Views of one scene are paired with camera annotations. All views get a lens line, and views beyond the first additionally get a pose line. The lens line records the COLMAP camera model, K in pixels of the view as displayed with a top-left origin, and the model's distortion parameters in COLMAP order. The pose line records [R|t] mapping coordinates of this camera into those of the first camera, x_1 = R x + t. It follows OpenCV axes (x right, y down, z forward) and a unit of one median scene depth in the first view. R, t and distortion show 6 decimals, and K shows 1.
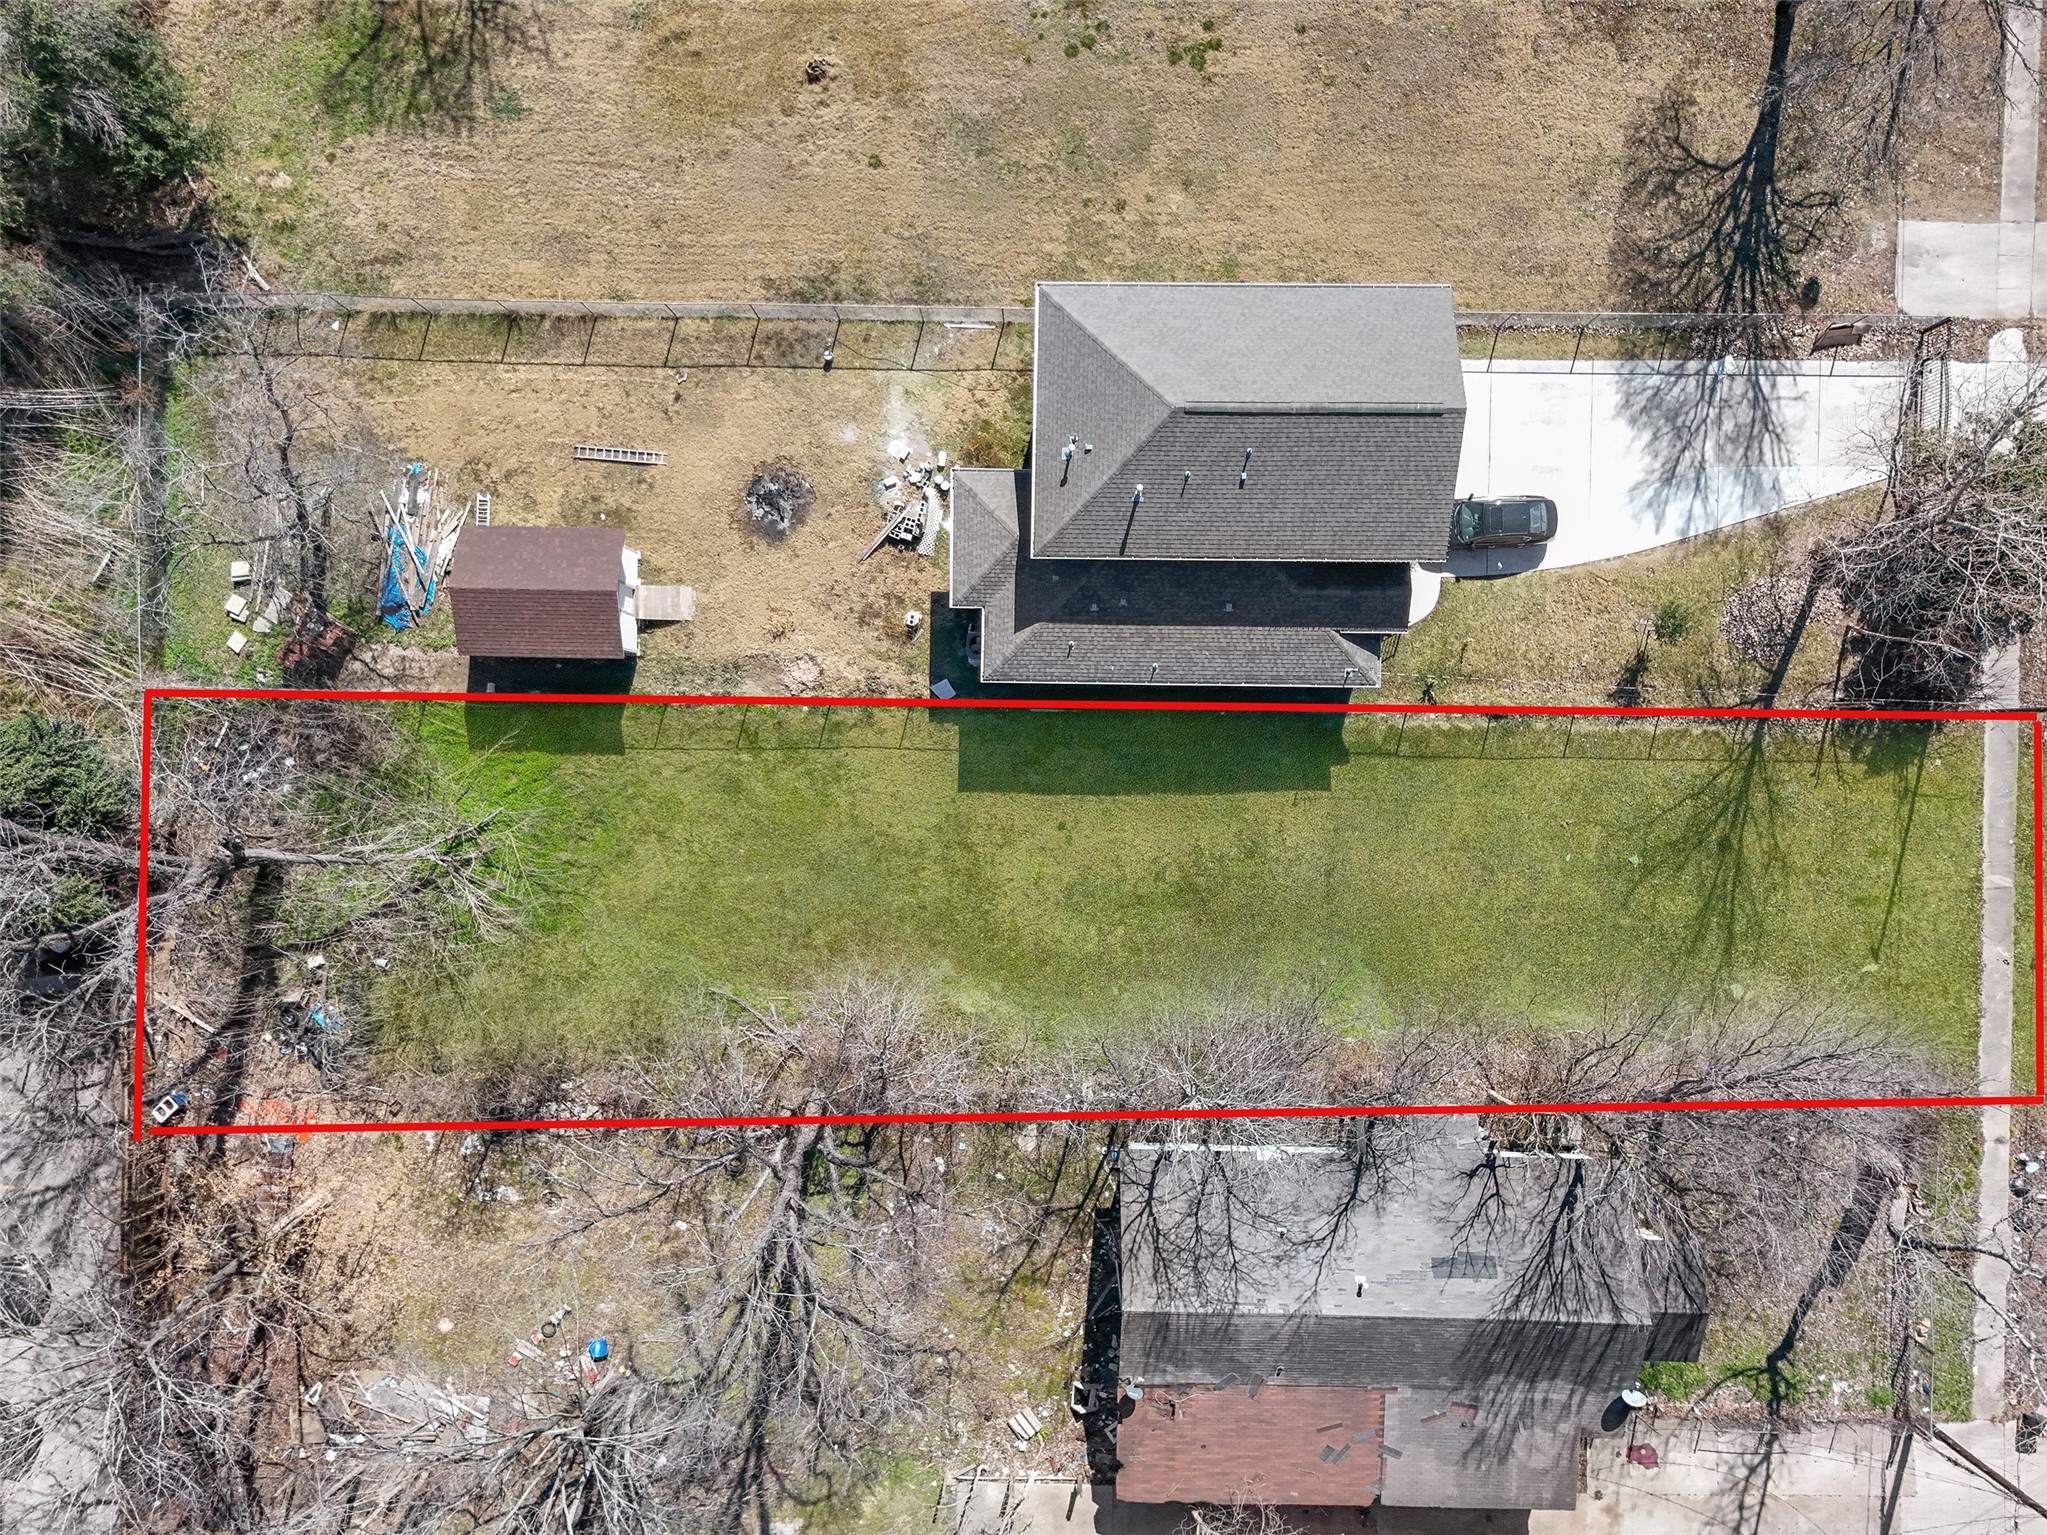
lens RADIAL K [[1497.7, 0, 1023.5], [0, 1497.7, 767.5], [0, 0, 1]] dist [0.083848, -0.092478]
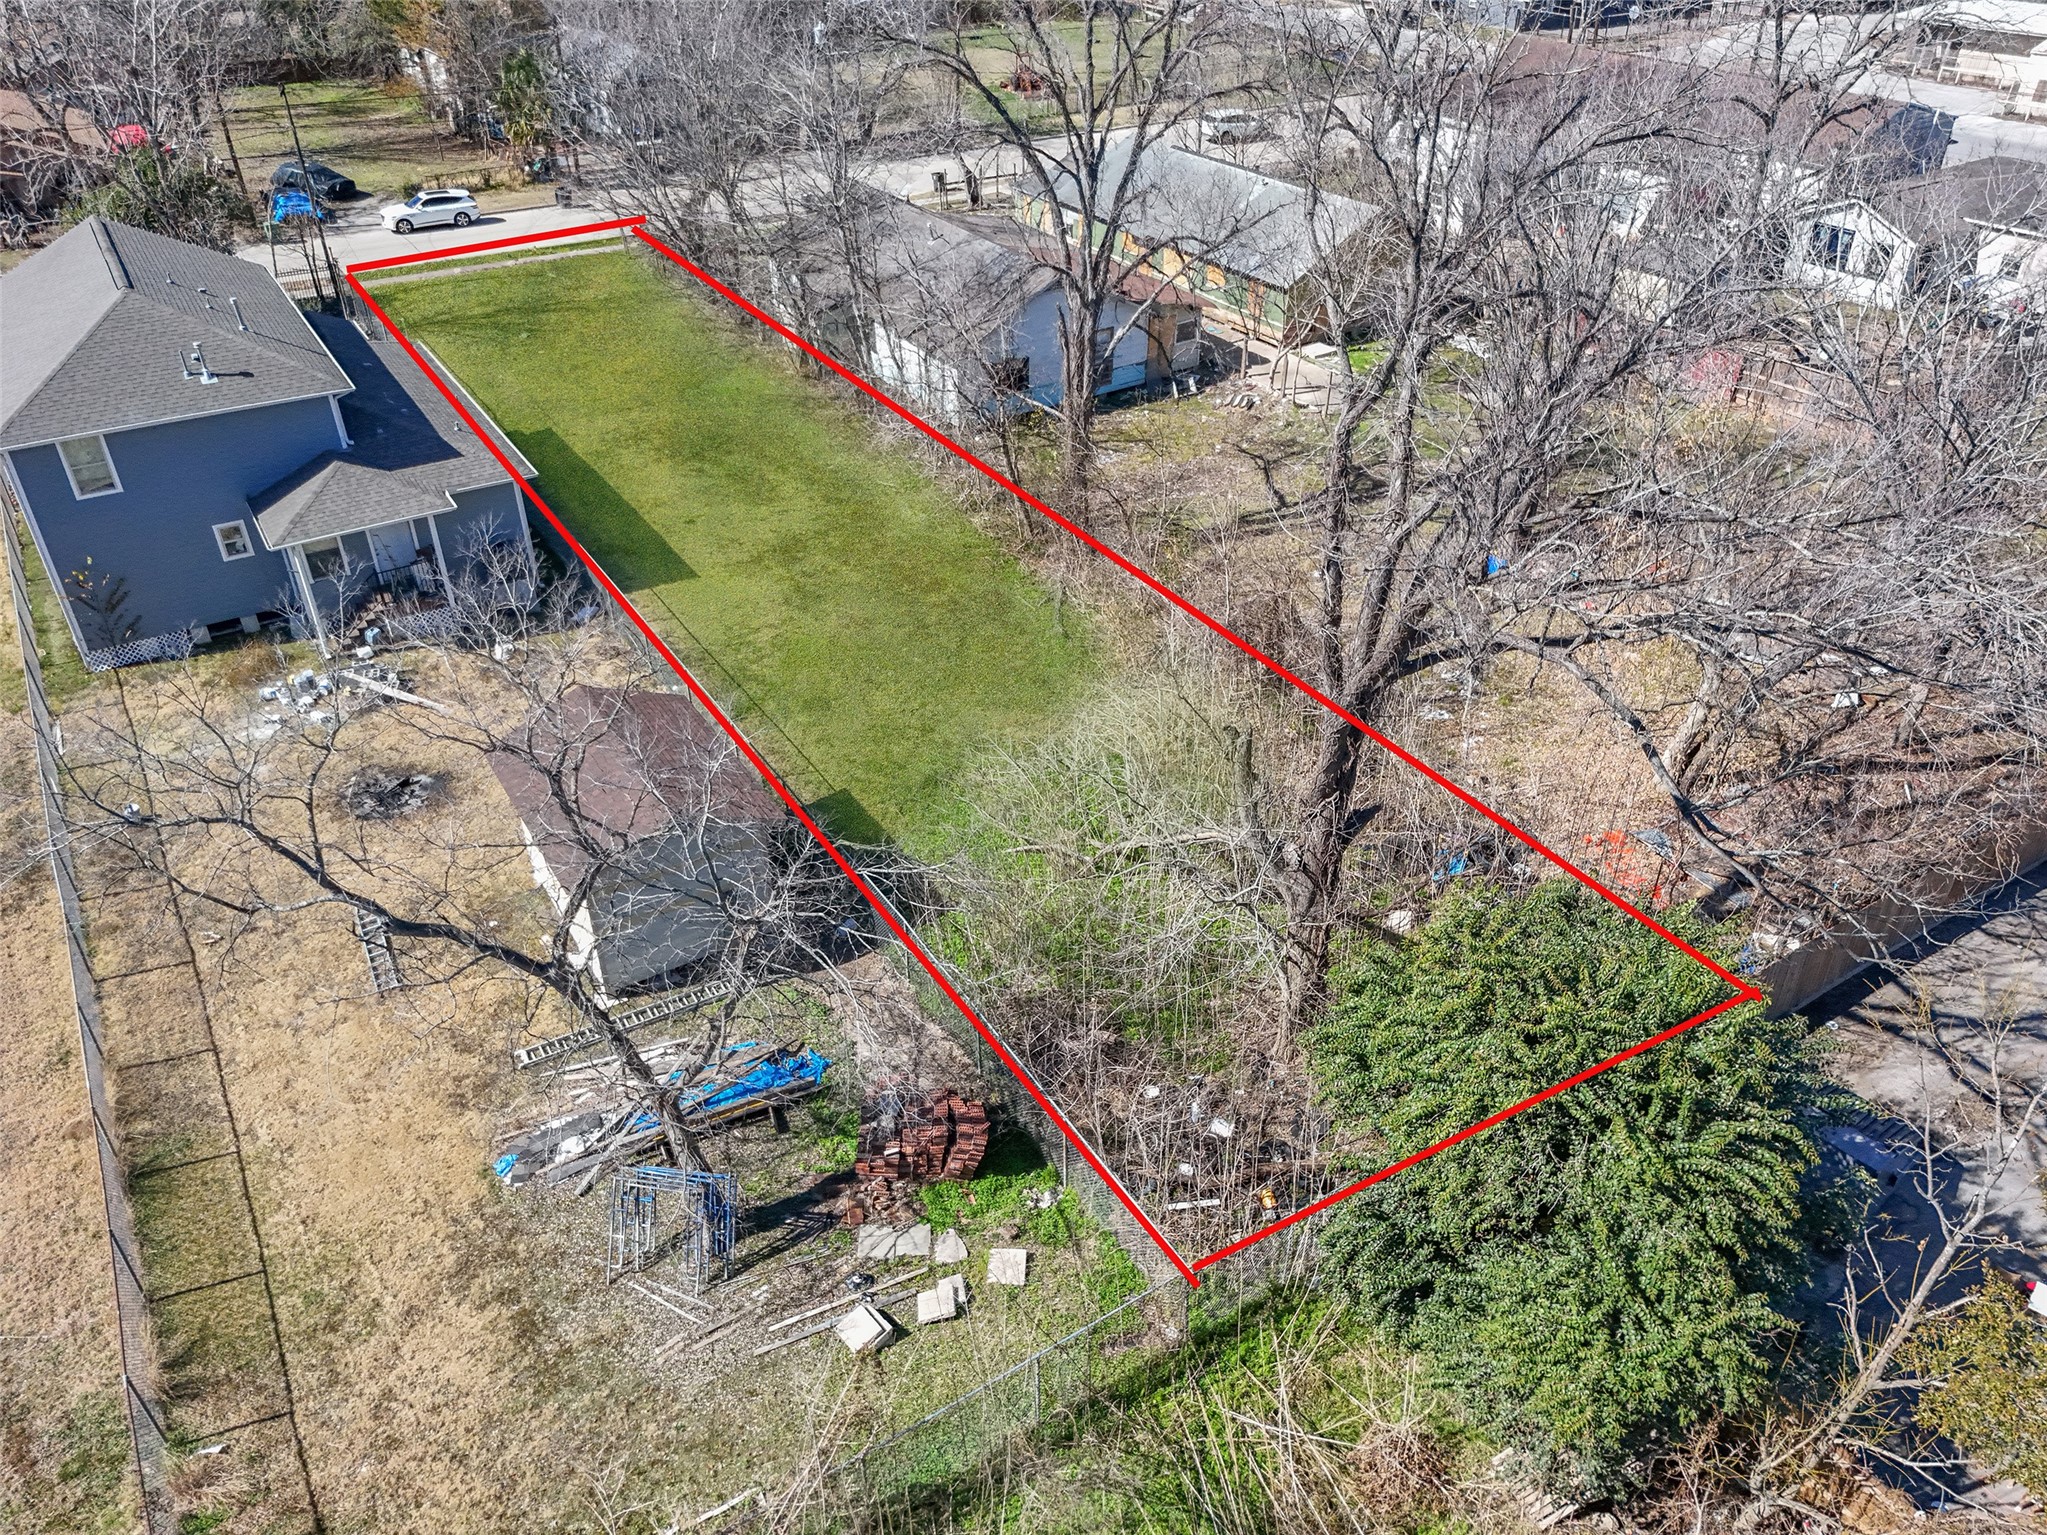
lens RADIAL K [[1497.7, 0, 1023.5], [0, 1497.7, 767.5], [0, 0, 1]] dist [0.083848, -0.092478]
pose [[-0.539934, -0.452723, 0.709586, -0.784213], [0.841340, -0.315200, 0.439086, -0.233132], [0.024877, 0.834081, 0.551081, 0.637098]]
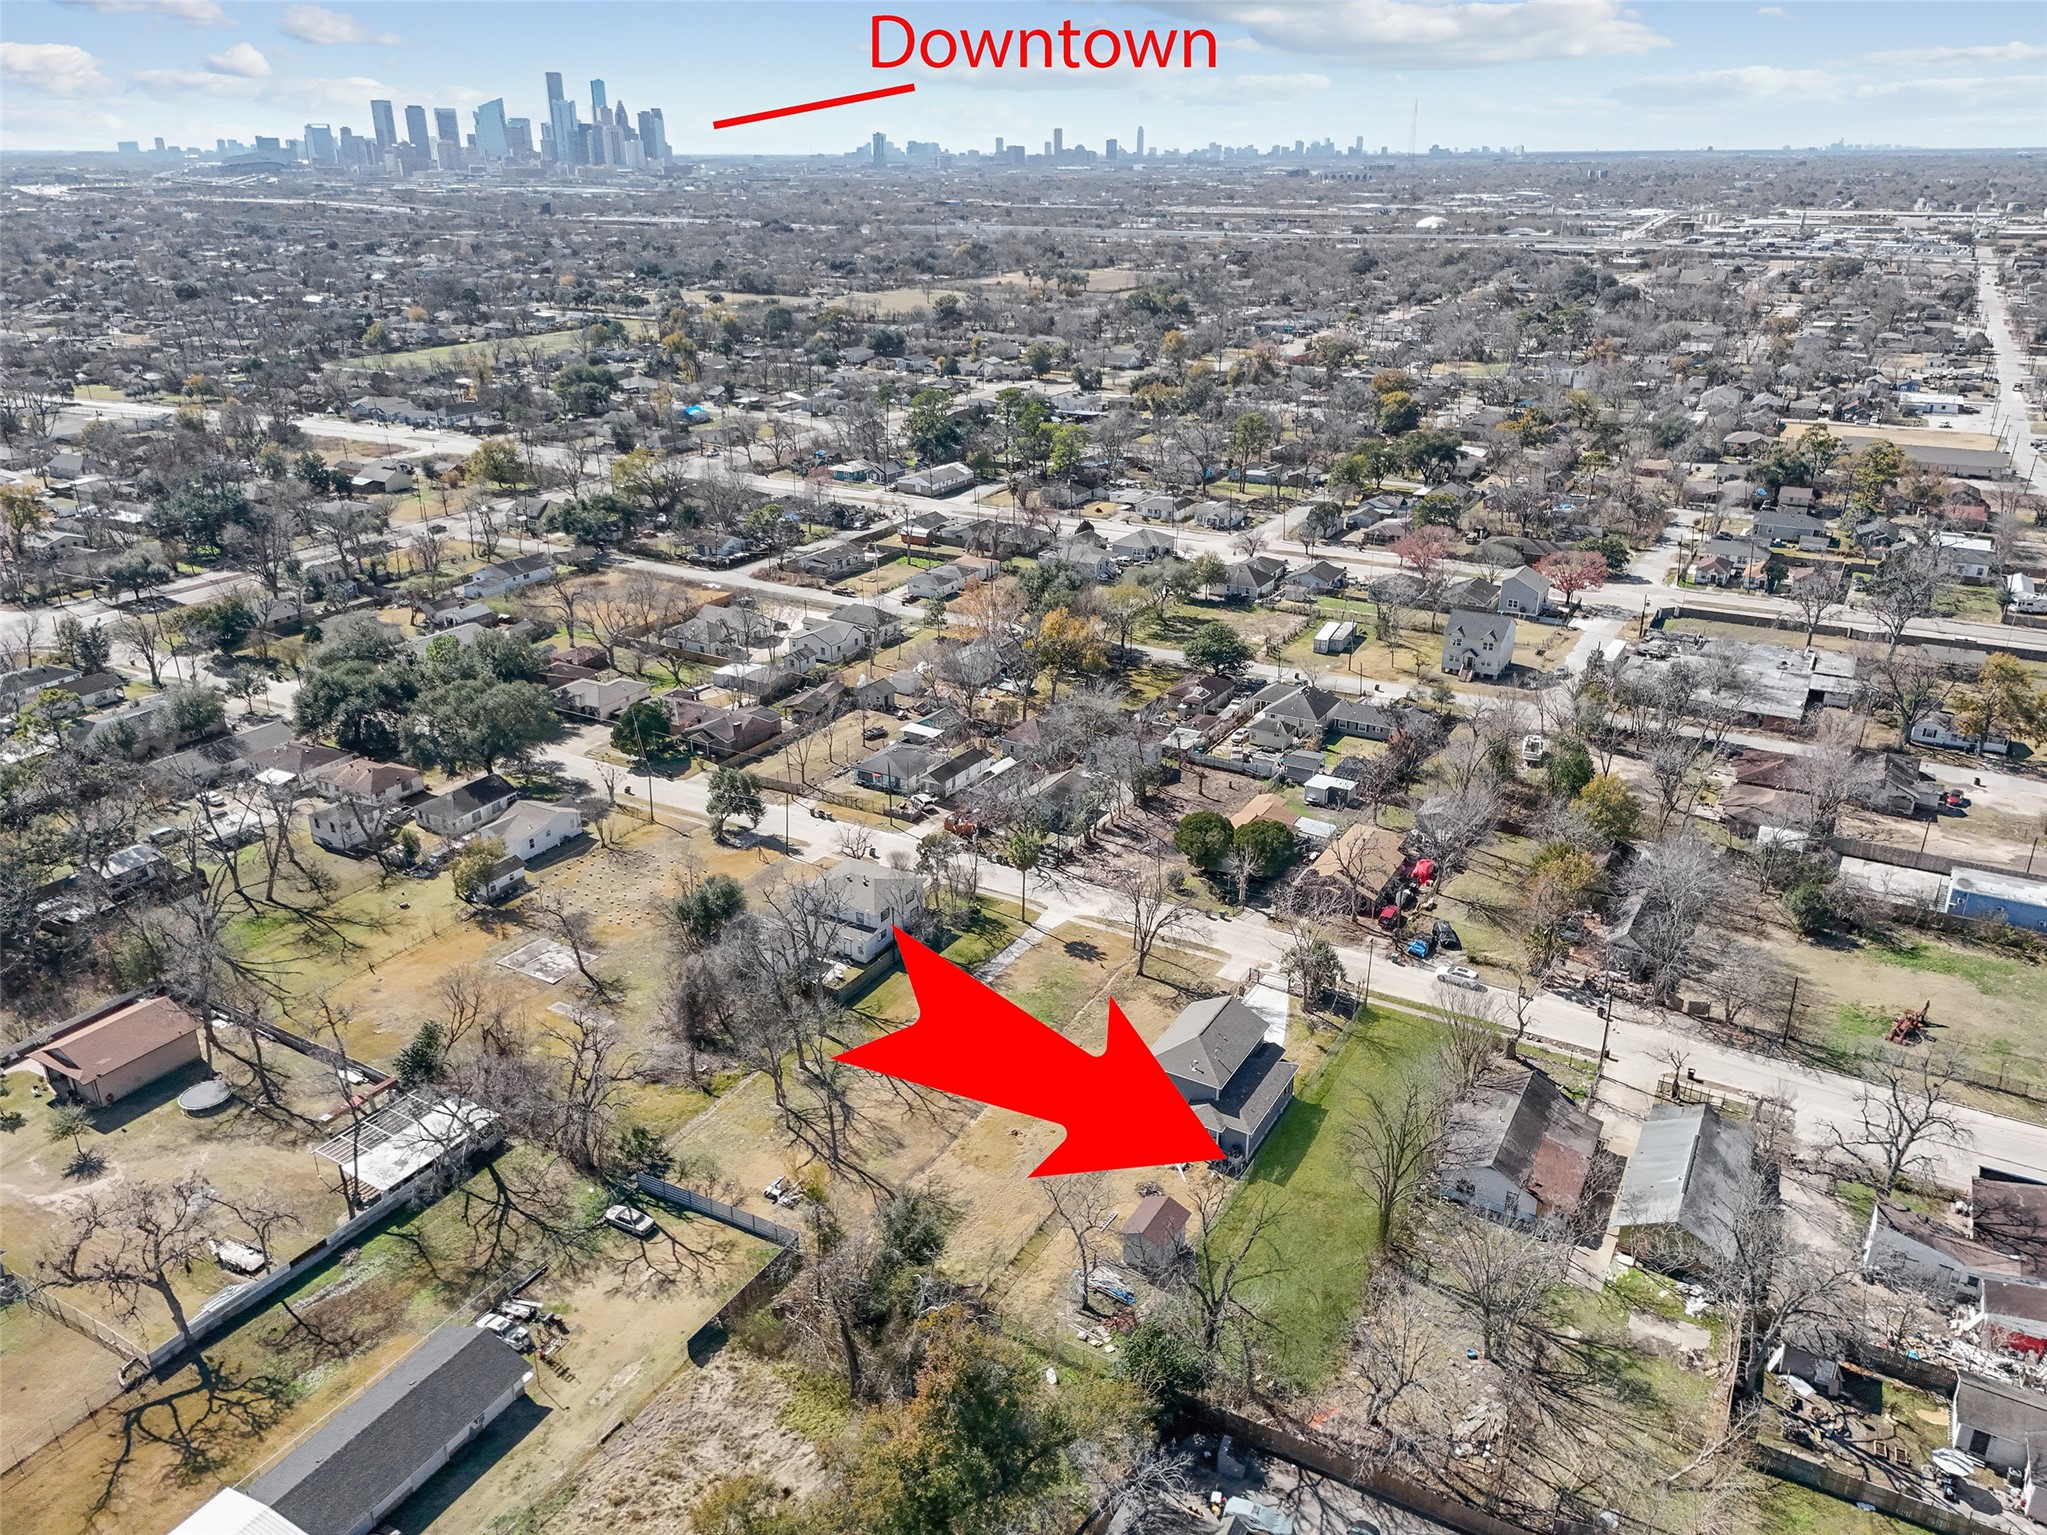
lens RADIAL K [[1497.7, 0, 1023.5], [0, 1497.7, 767.5], [0, 0, 1]] dist [0.083848, -0.092478]
pose [[0.480530, -0.309914, 0.820392, -2.156308], [0.876966, 0.174654, -0.447690, 0.654743], [-0.004539, 0.934585, 0.355711, -0.581149]]
